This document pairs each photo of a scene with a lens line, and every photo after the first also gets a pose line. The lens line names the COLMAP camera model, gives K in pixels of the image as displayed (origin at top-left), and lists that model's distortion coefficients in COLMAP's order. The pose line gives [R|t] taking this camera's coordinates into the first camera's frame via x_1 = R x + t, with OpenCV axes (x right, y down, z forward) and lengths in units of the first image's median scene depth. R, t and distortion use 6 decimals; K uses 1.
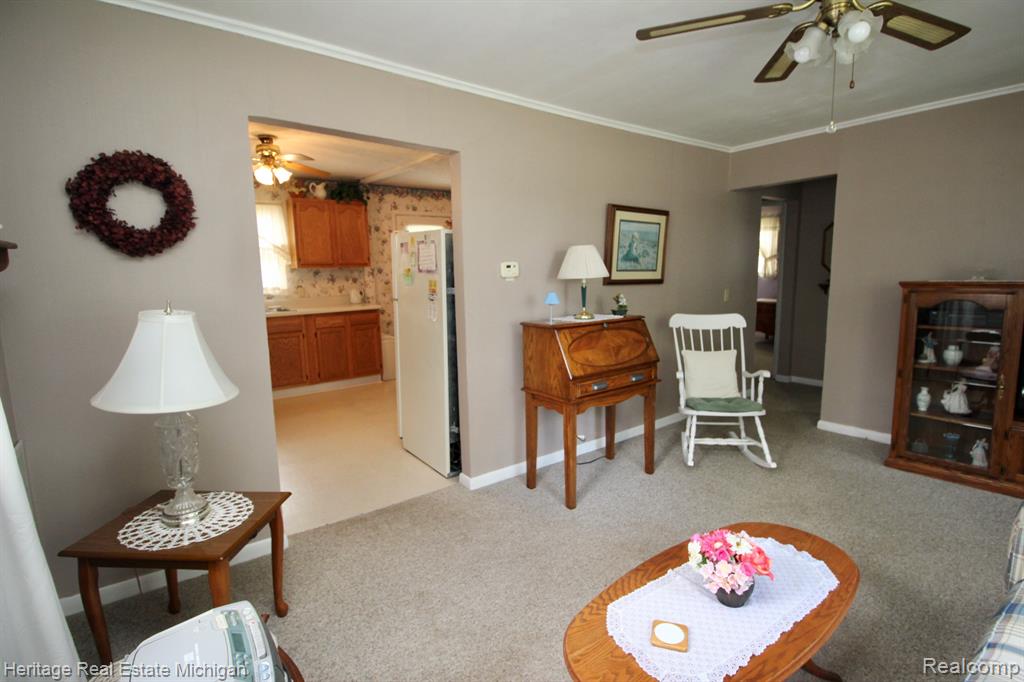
lens RADIAL K [[474.3, 0, 512.6], [0, 474.3, 339.1], [0, 0, 1]] dist [-0.005505, -0.009647]
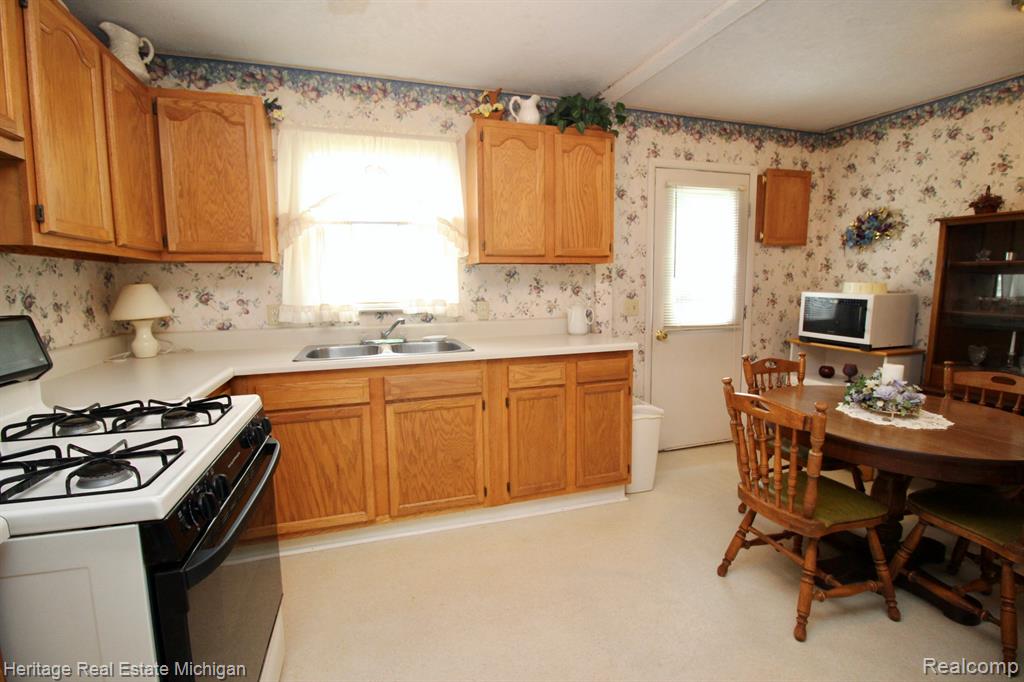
lens RADIAL K [[474.3, 0, 513.4], [0, 474.3, 341.4], [0, 0, 1]] dist [-0.005505, -0.009647]
pose [[0.942540, 0.046701, -0.330812, -0.240932], [-0.056311, 0.998222, -0.019520, -0.056699], [0.329312, 0.037027, 0.943495, 0.520908]]
